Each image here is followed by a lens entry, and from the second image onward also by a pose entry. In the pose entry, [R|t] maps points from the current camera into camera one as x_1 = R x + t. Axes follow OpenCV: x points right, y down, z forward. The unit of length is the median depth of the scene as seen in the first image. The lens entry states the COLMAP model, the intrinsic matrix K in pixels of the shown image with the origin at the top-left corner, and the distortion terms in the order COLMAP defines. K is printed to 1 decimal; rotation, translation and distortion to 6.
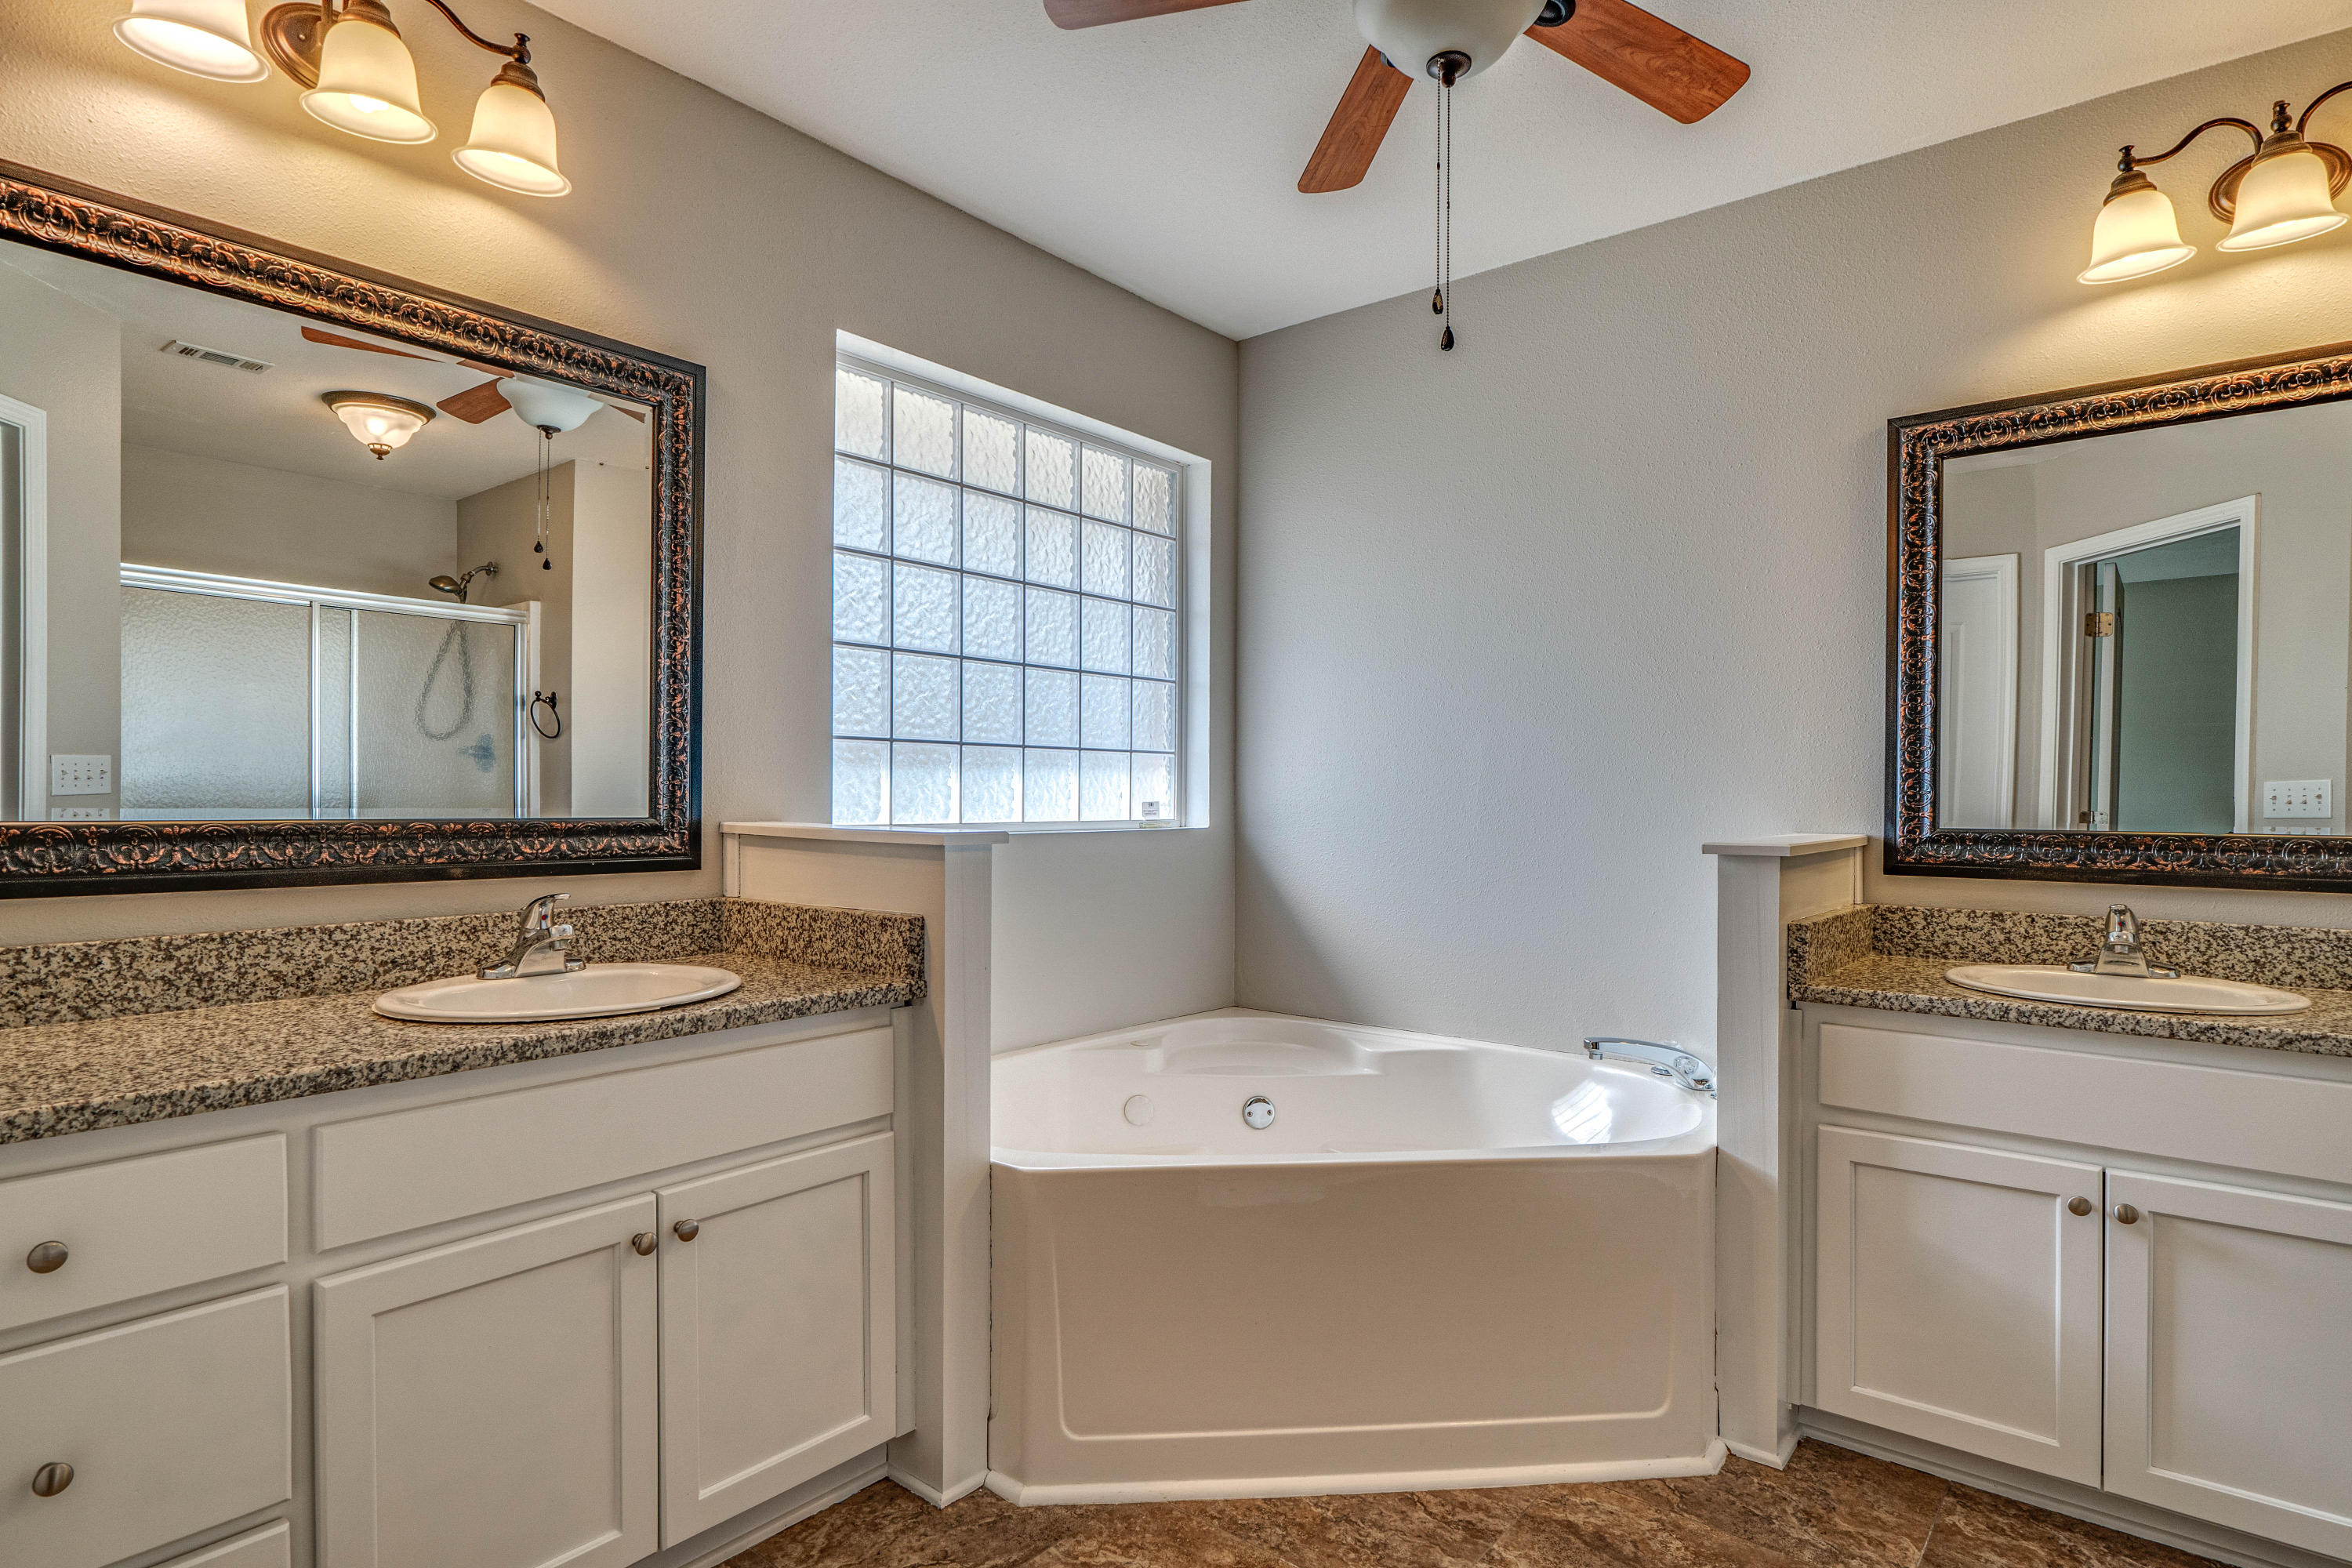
lens RADIAL K [[1239.0, 0, 1167.8], [0, 1239.0, 812.9], [0, 0, 1]] dist [-0.003288, 0.001410]
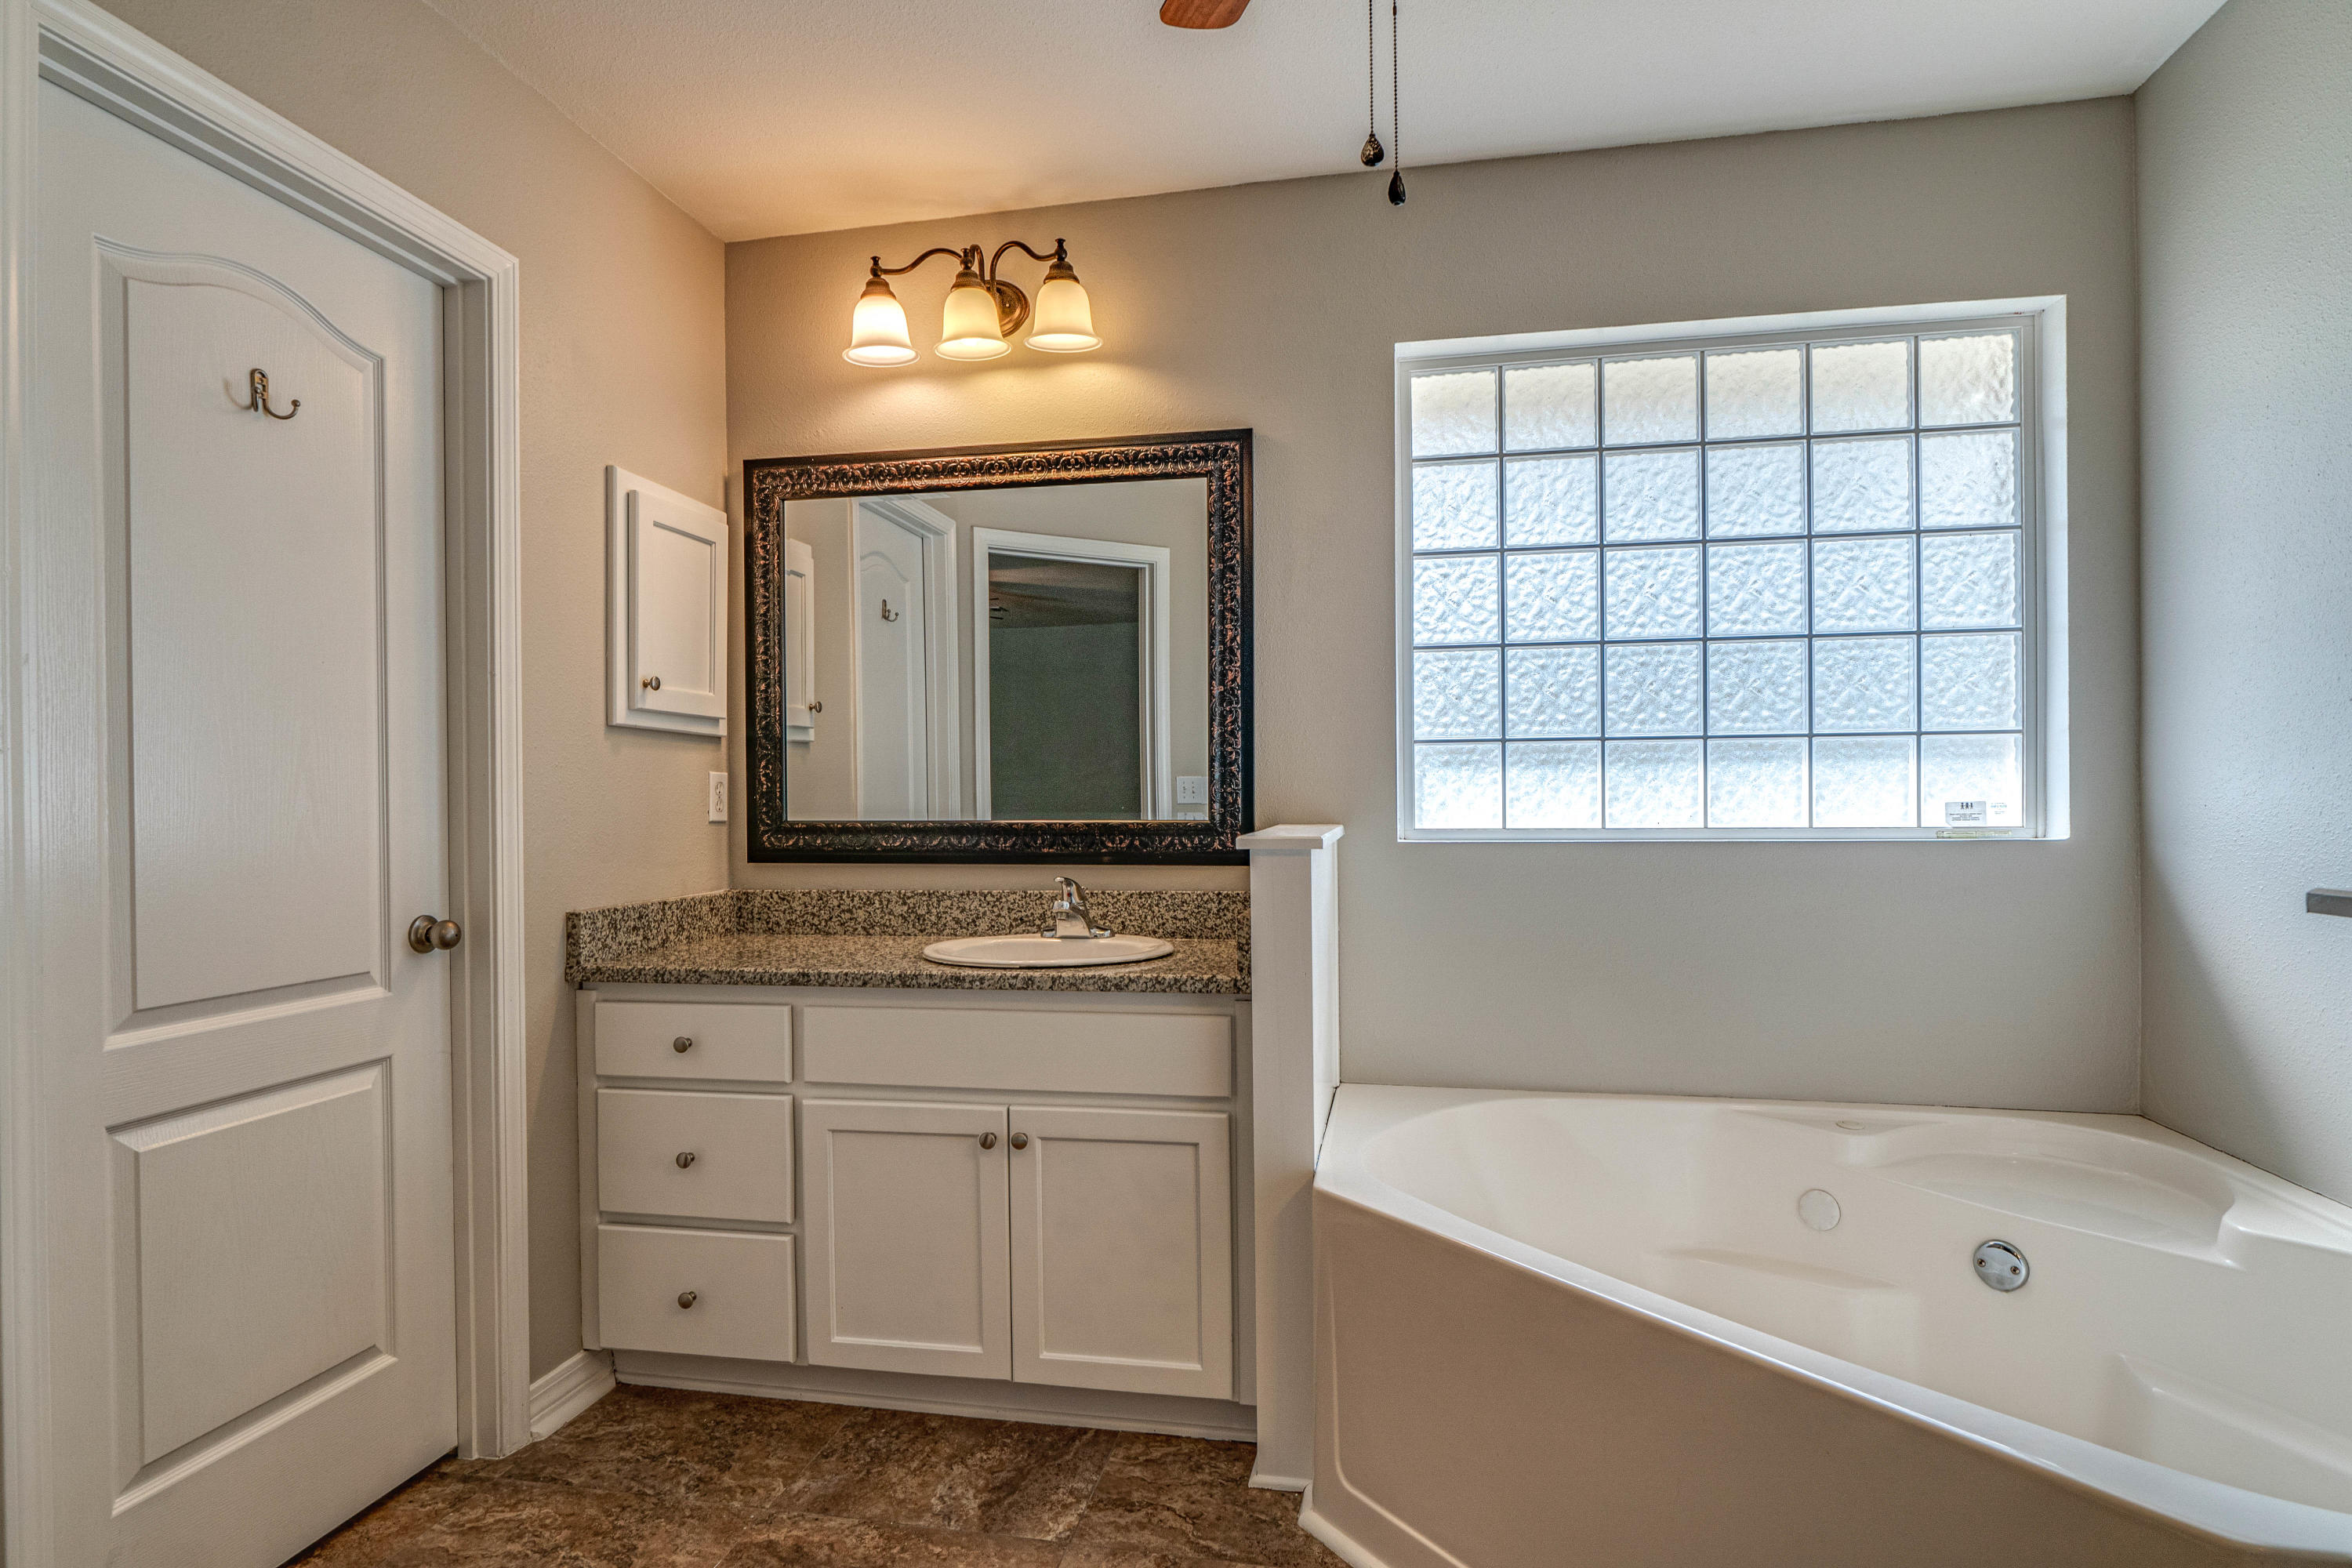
lens RADIAL K [[1239.0, 0, 1167.8], [0, 1239.0, 812.9], [0, 0, 1]] dist [-0.003288, 0.001410]
pose [[0.477486, 0.002012, -0.878637, 0.690195], [-0.000691, 0.999998, 0.001914, -0.006046], [0.878639, -0.000307, 0.477487, 0.438875]]
